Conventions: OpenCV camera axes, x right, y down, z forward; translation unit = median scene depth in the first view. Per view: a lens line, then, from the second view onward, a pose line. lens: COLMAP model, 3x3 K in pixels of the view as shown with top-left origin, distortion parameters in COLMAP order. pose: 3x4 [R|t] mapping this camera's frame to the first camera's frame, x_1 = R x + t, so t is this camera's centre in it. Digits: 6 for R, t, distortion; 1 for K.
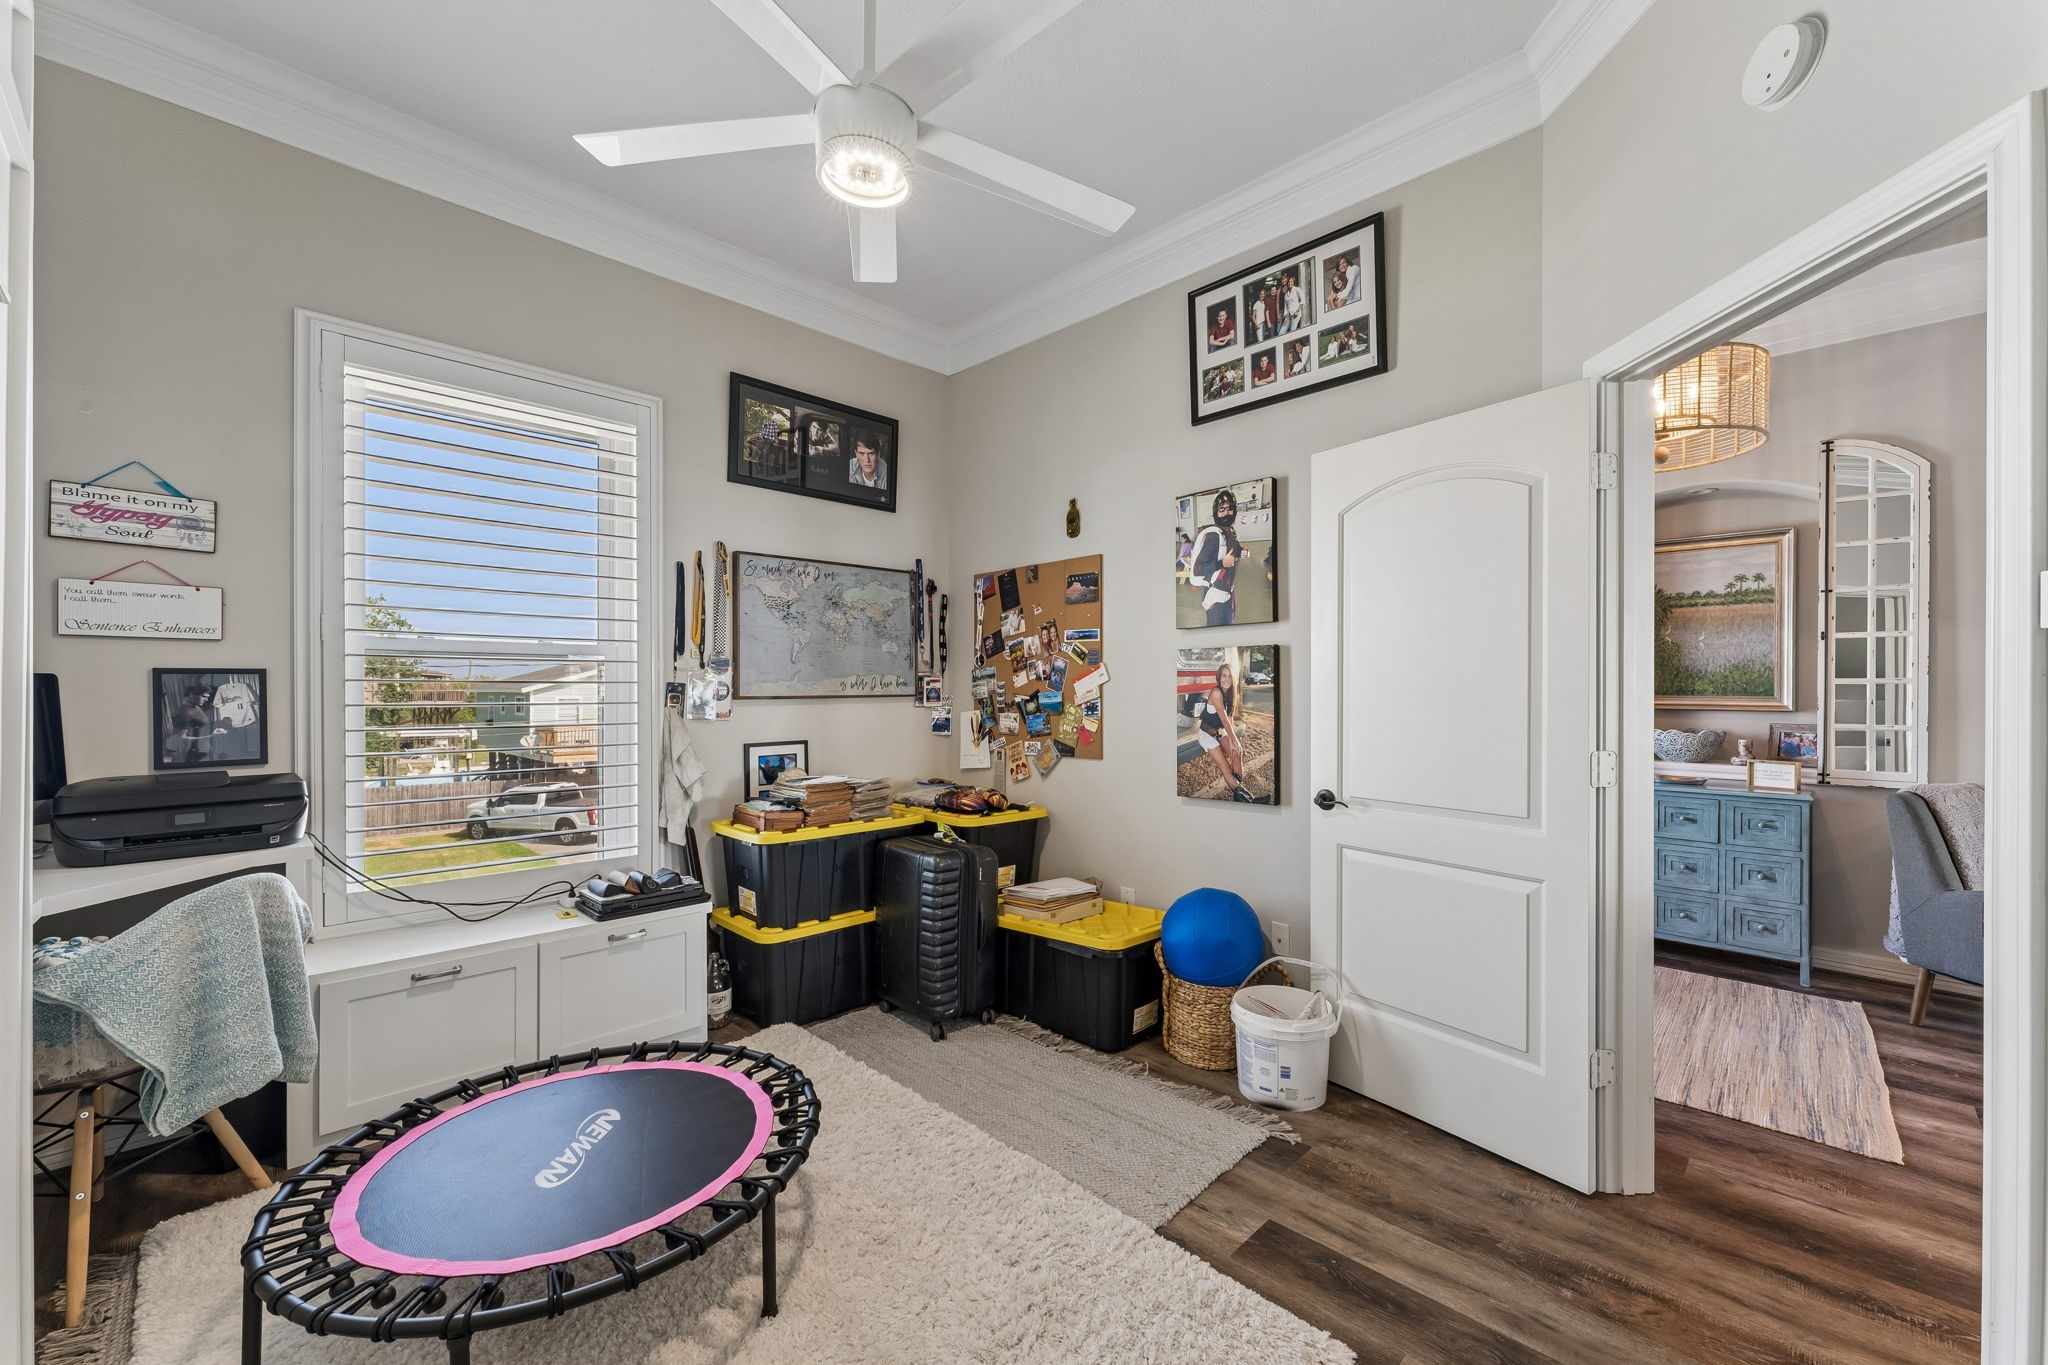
lens RADIAL K [[821.2, 0, 1038.2], [0, 821.2, 691.1], [0, 0, 1]] dist [0.002874, -0.000113]
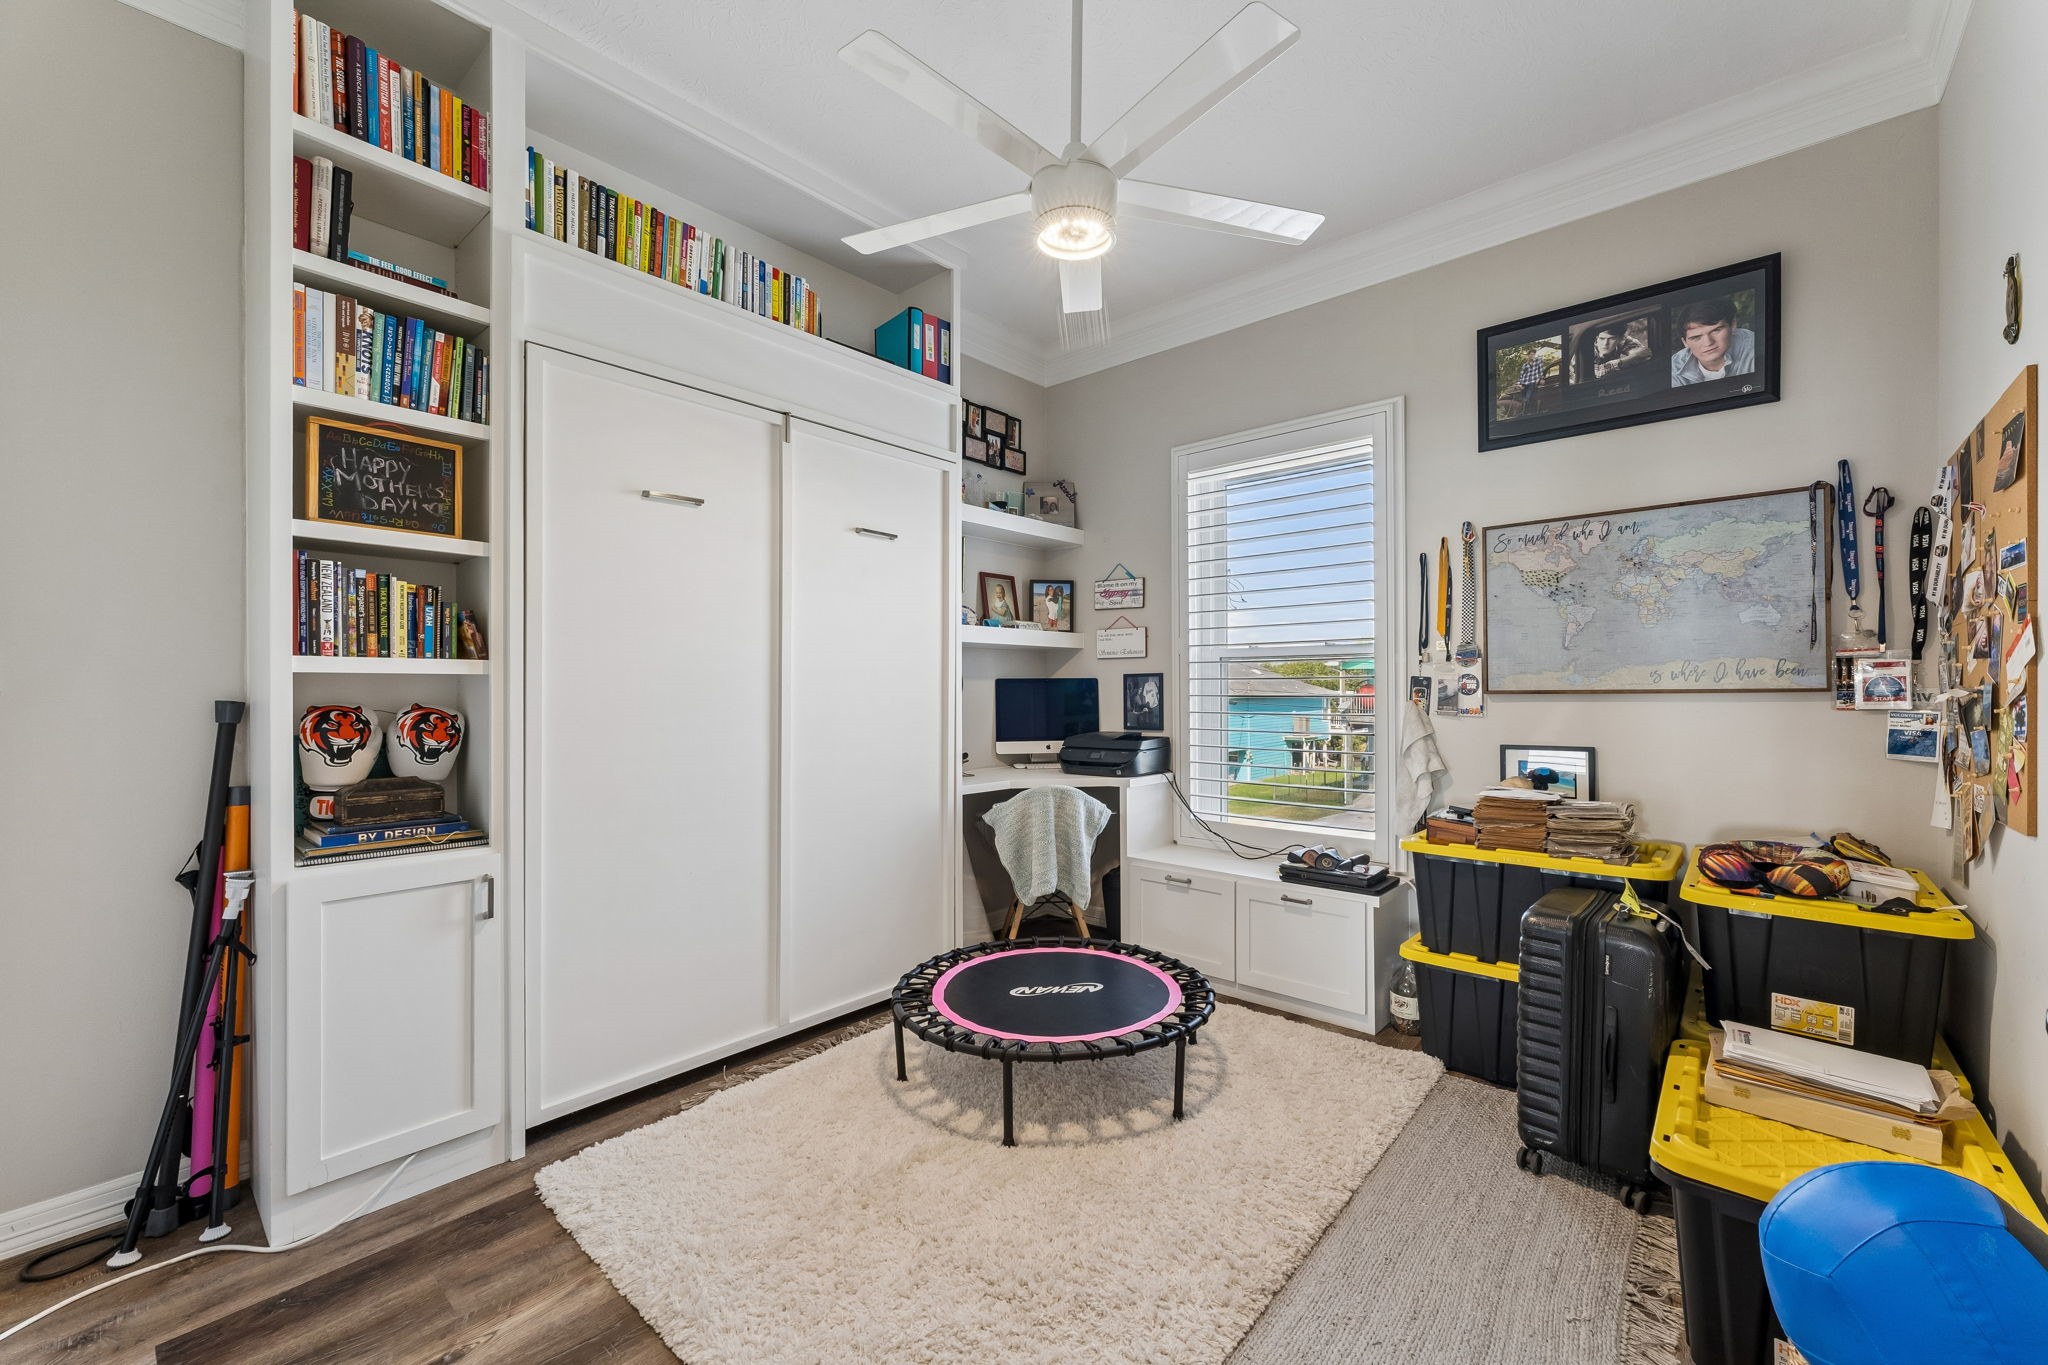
lens RADIAL K [[821.2, 0, 1041.0], [0, 821.2, 686.8], [0, 0, 1]] dist [0.002874, -0.000113]
pose [[0.066655, -0.000878, -0.997776, 0.471211], [0.005763, 0.999983, -0.000495, 0.000028], [0.997759, -0.005718, 0.066659, 0.438707]]
